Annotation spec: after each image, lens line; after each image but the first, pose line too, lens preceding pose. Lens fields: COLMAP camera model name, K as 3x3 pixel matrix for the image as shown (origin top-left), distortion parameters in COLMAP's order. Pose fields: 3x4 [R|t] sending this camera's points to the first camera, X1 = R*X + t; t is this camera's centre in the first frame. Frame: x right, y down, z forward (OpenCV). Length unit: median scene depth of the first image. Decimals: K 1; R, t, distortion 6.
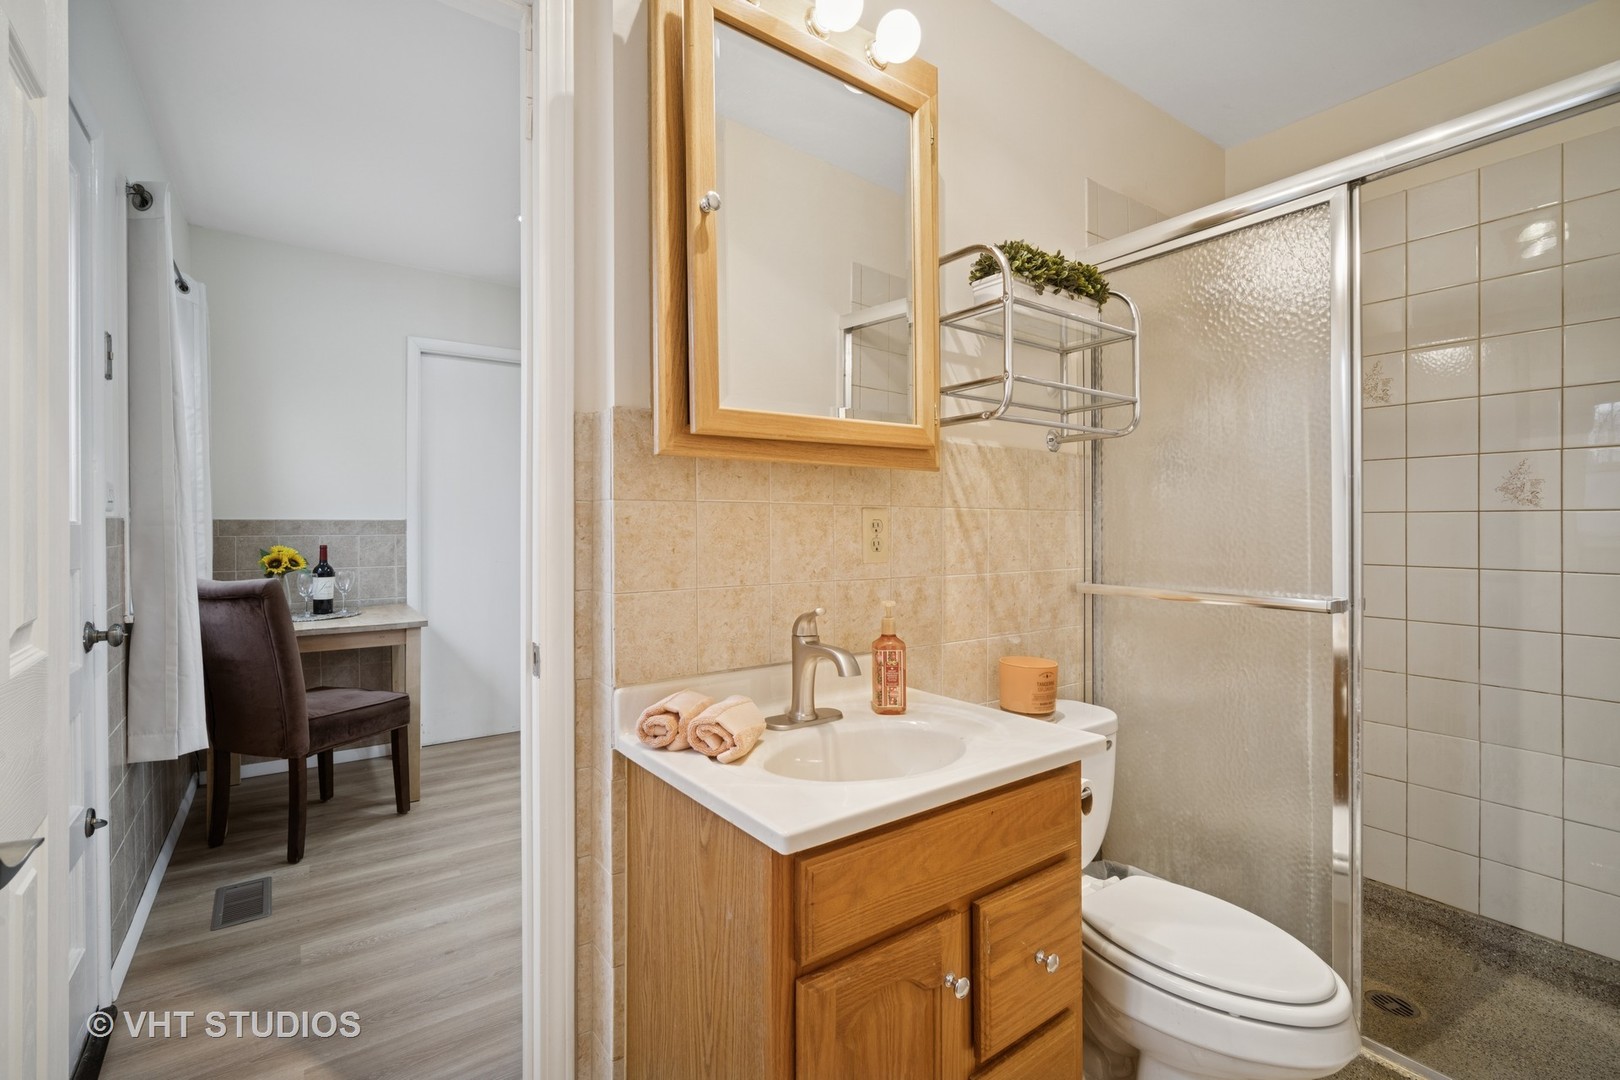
lens RADIAL K [[712.5, 0, 809.3], [0, 712.5, 528.4], [0, 0, 1]] dist [0.001316, 0.000294]
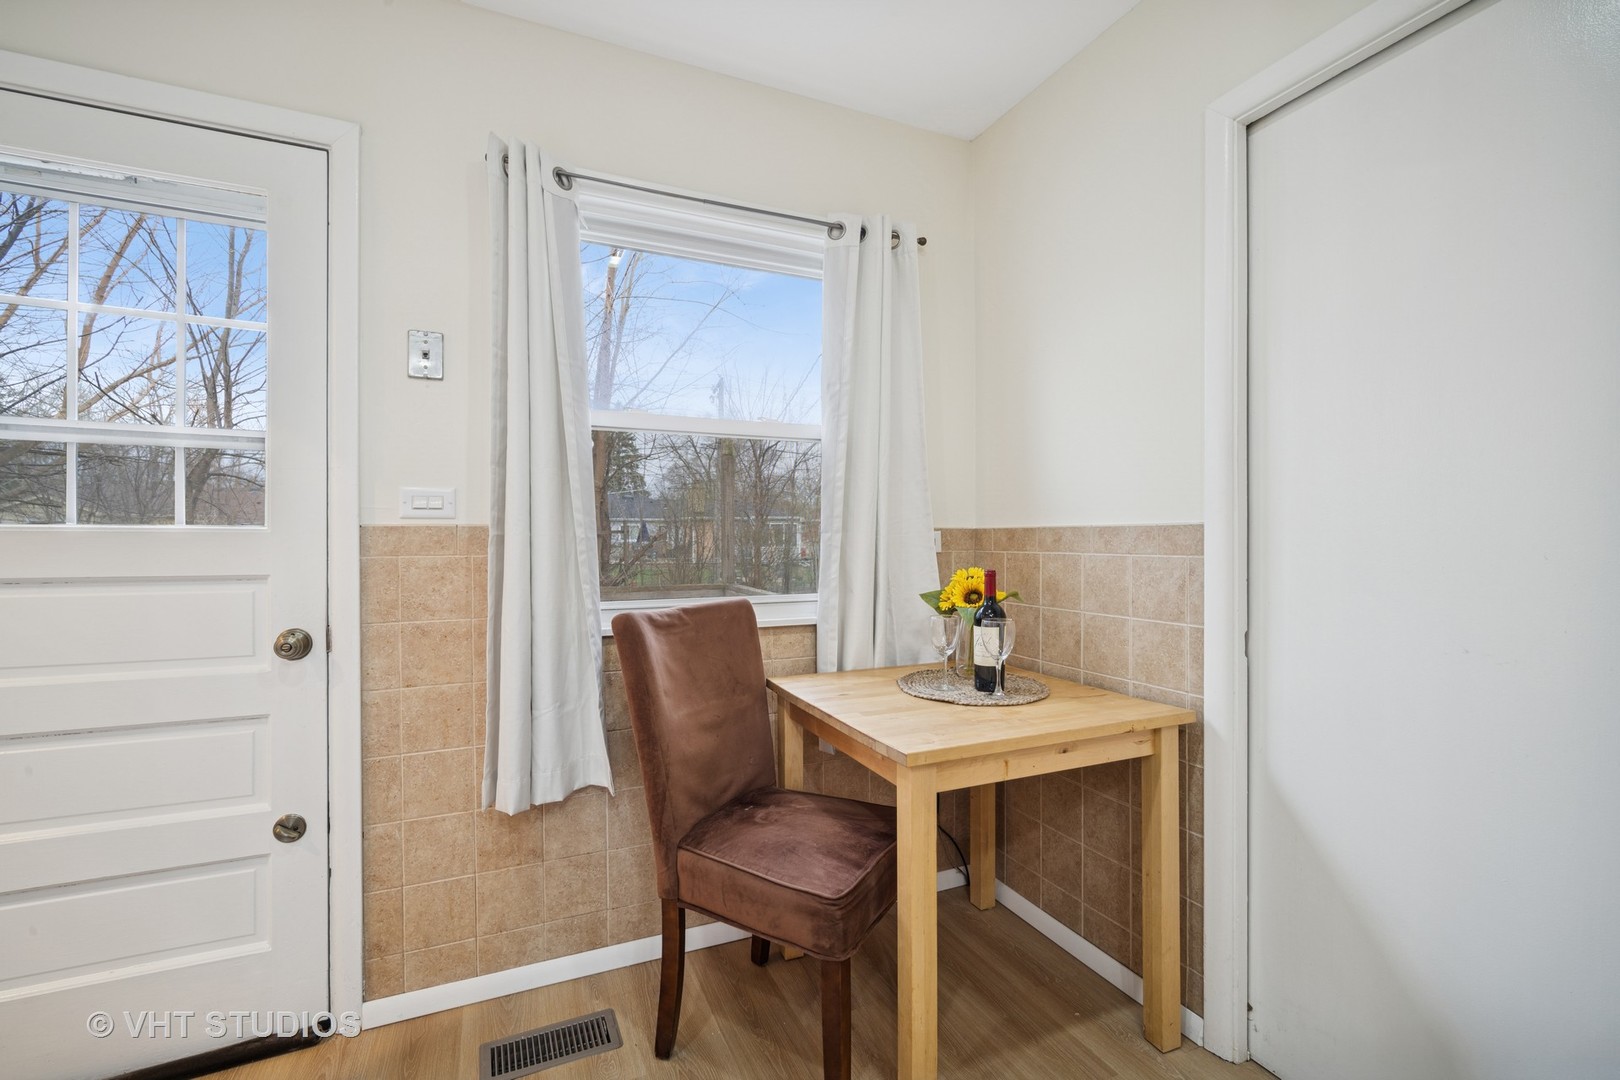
lens RADIAL K [[712.5, 0, 816.0], [0, 712.5, 544.5], [0, 0, 1]] dist [0.001316, 0.000294]
pose [[-0.210799, 0.006274, -0.977509, -0.085013], [-0.010165, 0.999911, 0.008610, 0.000027], [0.977477, 0.011751, -0.210717, 0.887457]]
